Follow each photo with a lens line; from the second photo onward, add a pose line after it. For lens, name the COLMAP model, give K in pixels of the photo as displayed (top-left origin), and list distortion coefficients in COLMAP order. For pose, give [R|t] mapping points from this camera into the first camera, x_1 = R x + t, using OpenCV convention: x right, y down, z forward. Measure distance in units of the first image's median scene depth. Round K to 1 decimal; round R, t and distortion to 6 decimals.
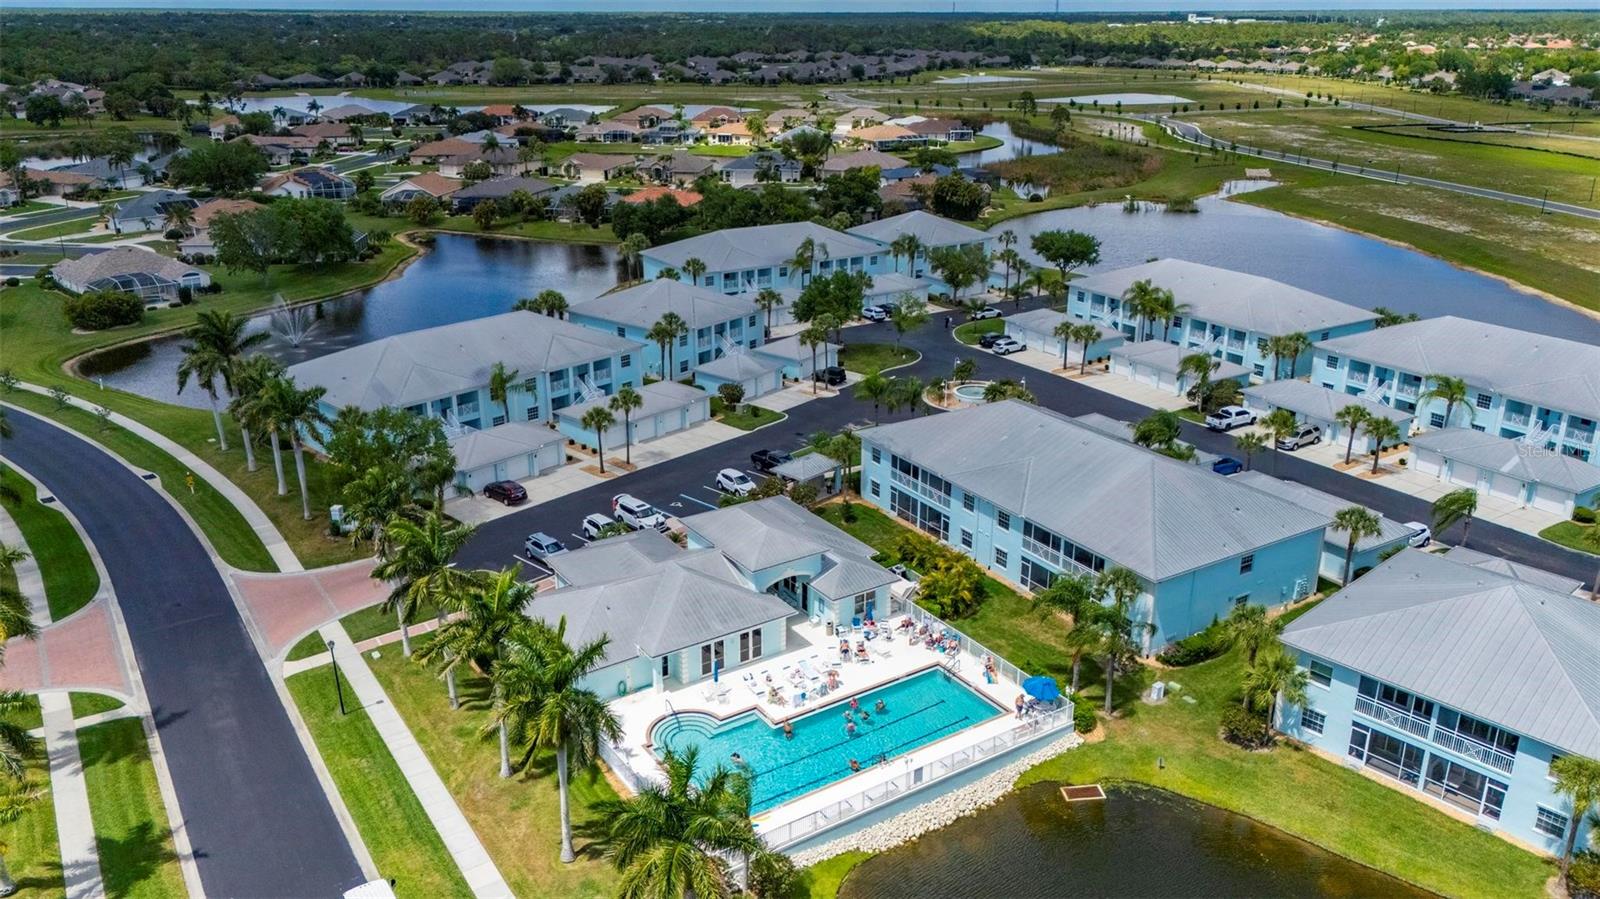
lens RADIAL K [[1191.5, 0, 802.2], [0, 1191.5, 448.2], [0, 0, 1]] dist [0.064494, -0.050477]
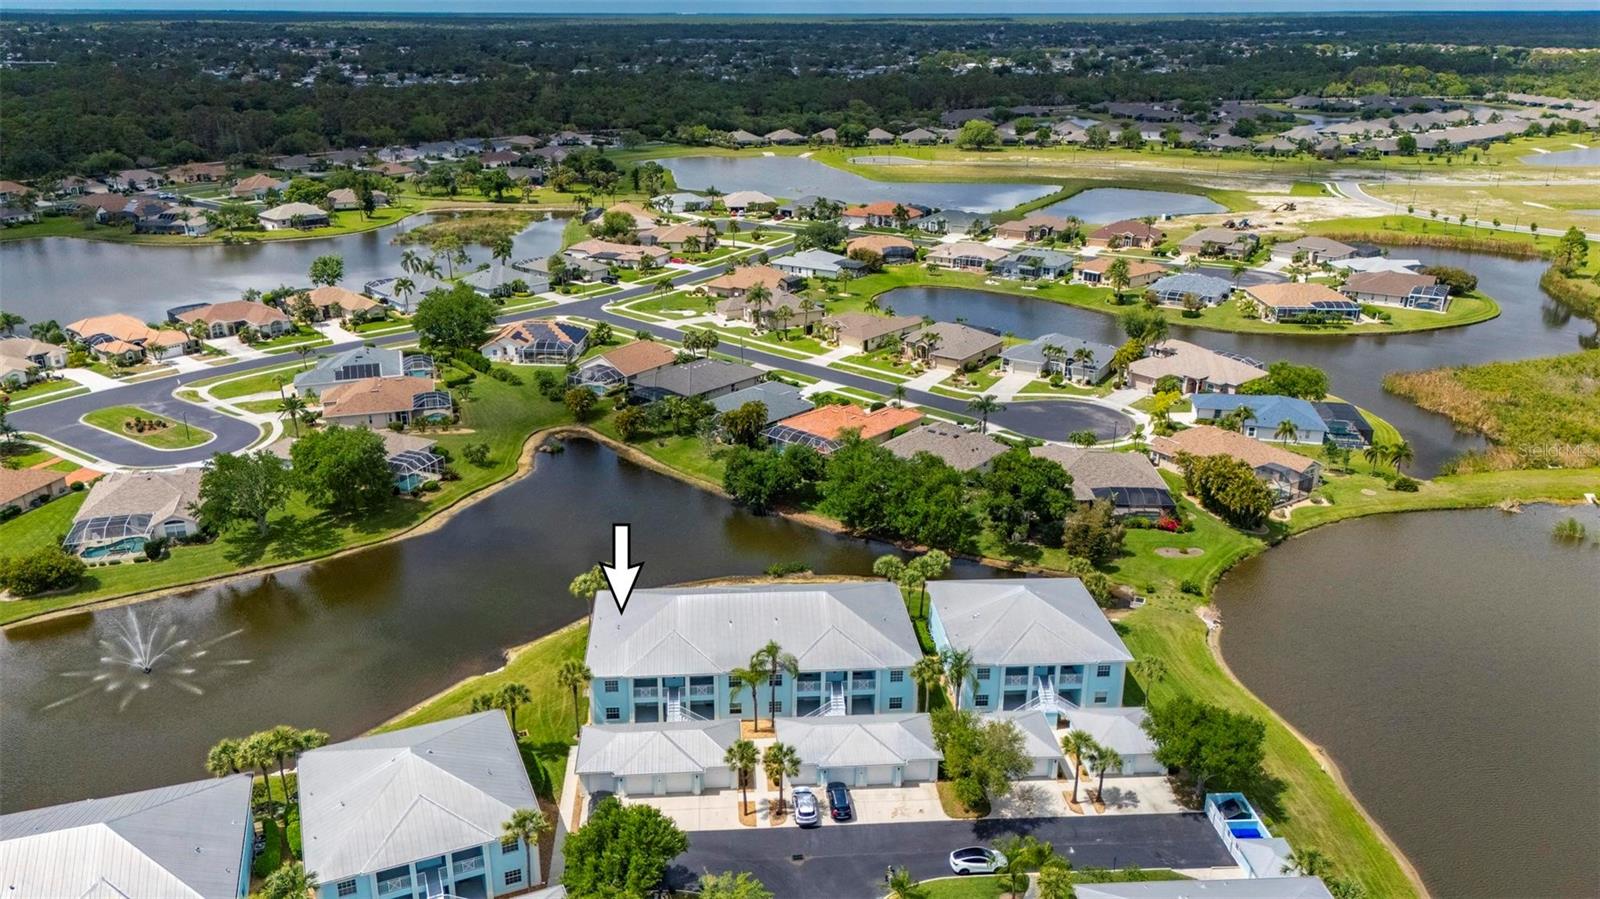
lens RADIAL K [[1190.4, 0, 787.2], [0, 1190.4, 453.3], [0, 0, 1]] dist [0.074315, -0.076316]
pose [[0.882815, 0.163359, -0.440400, 0.339504], [-0.161637, 0.985968, 0.041716, -0.364102], [0.441035, 0.034358, 0.896832, 0.466469]]
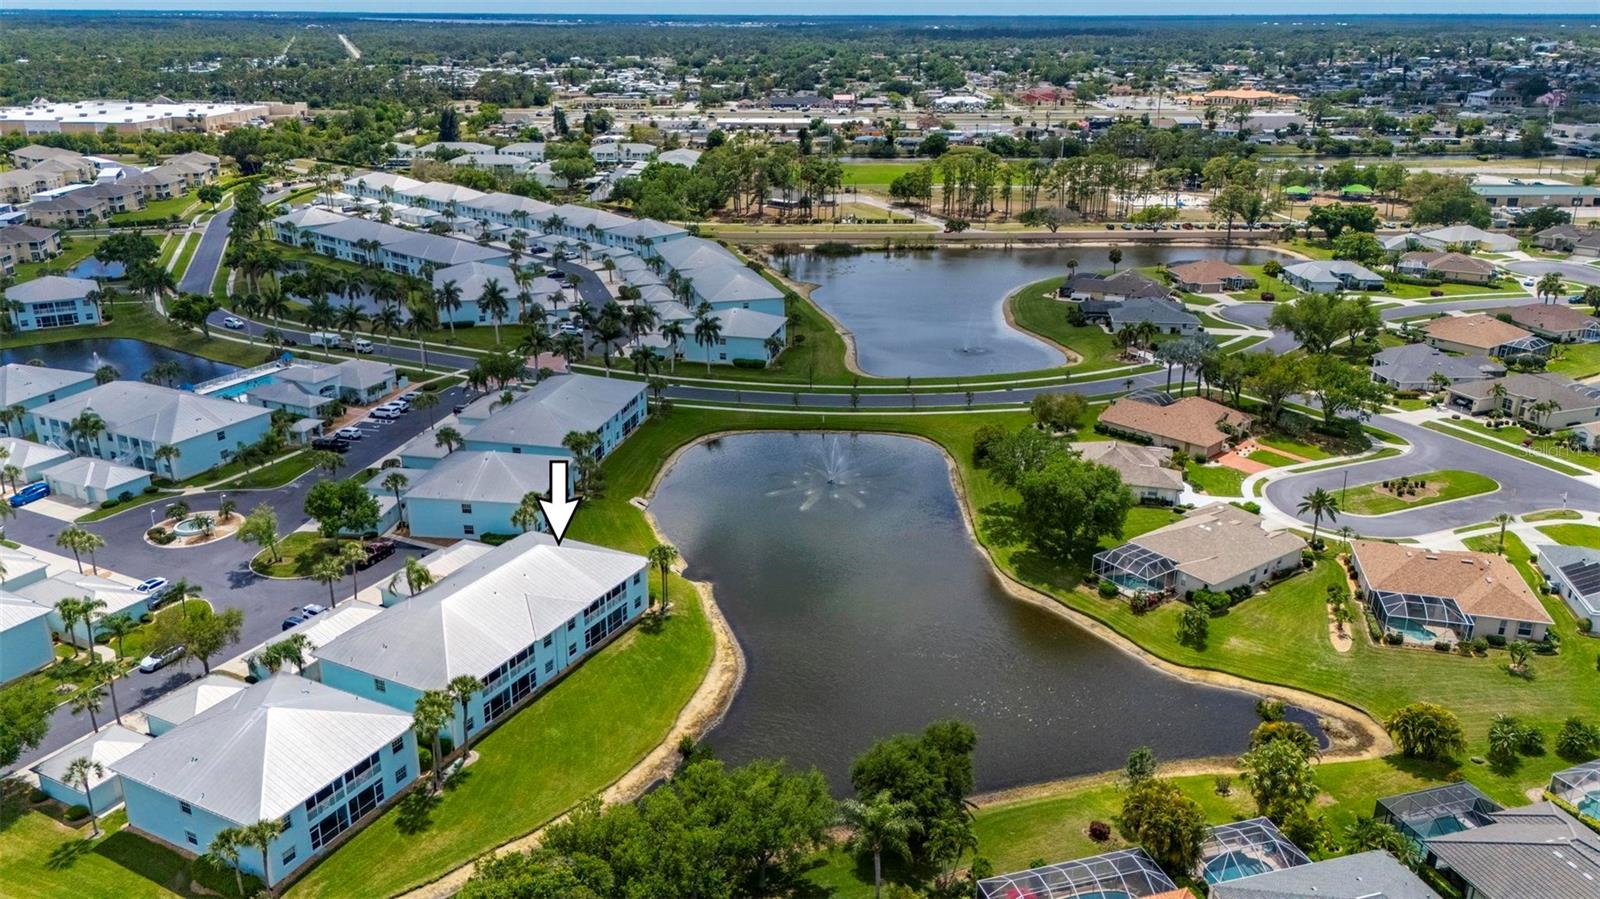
lens RADIAL K [[1171.9, 0, 800.0], [0, 1171.9, 449.5], [0, 0, 1]] dist [0.054490, -0.039414]
pose [[-0.857243, 0.171215, -0.485612, 0.172055], [-0.183088, 0.780111, 0.598252, -0.848696], [0.481262, 0.601757, -0.637397, 1.815680]]
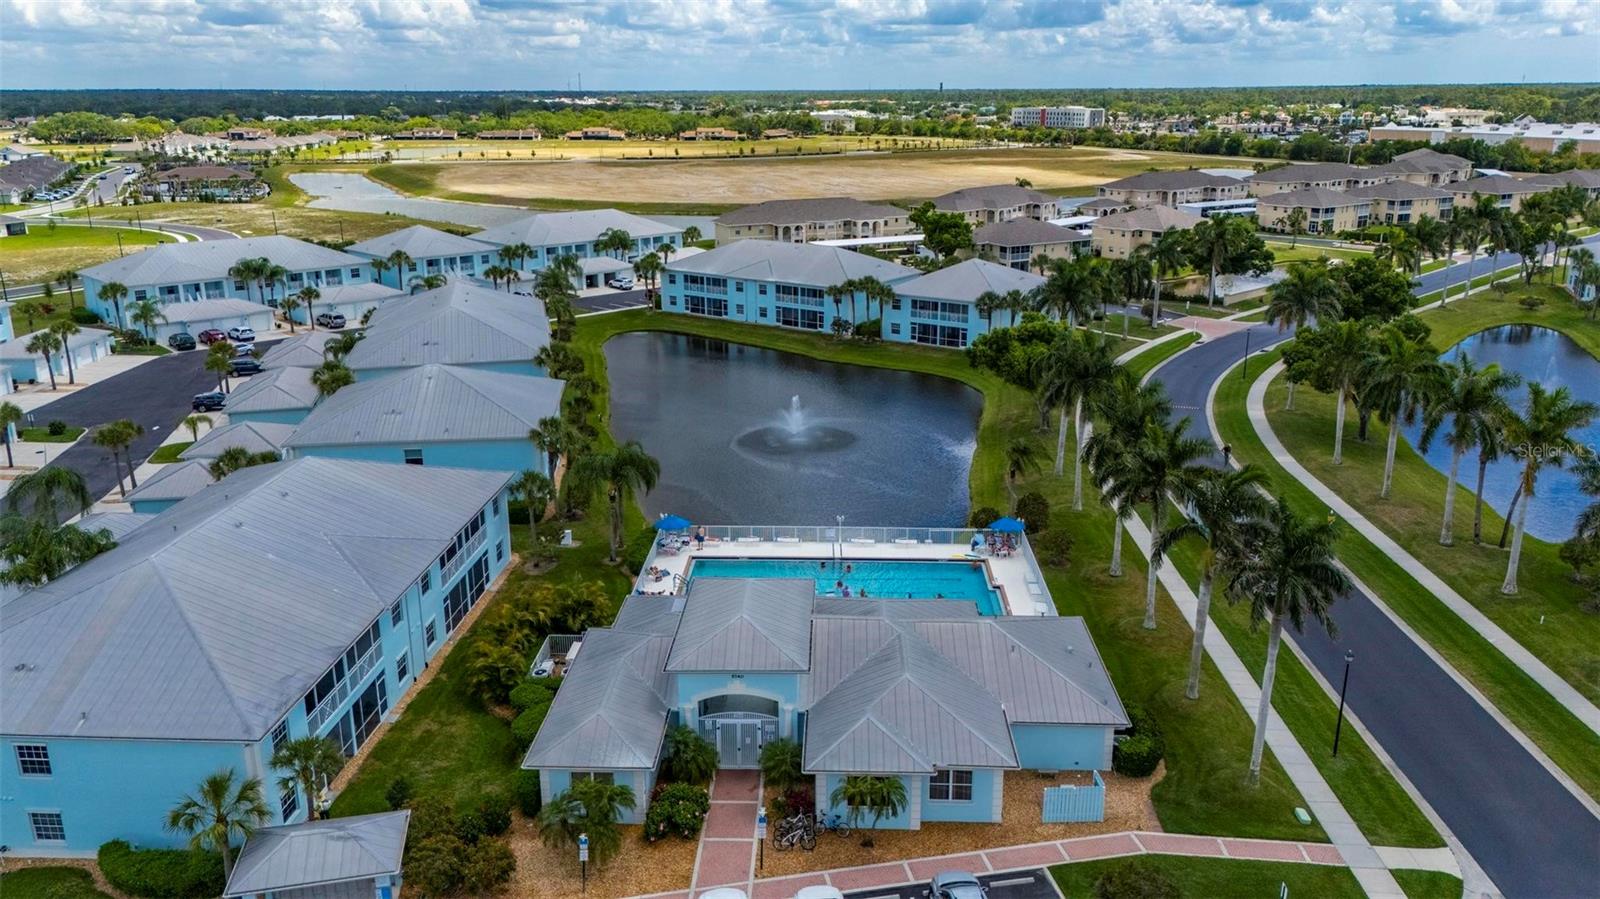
lens RADIAL K [[1183.7, 0, 801.0], [0, 1183.7, 446.9], [0, 0, 1]] dist [0.072148, -0.072441]
pose [[-0.811558, -0.167581, 0.559723, -0.248023], [0.201645, 0.818789, 0.537516, -0.212680], [-0.548373, 0.549091, -0.630703, 0.773762]]
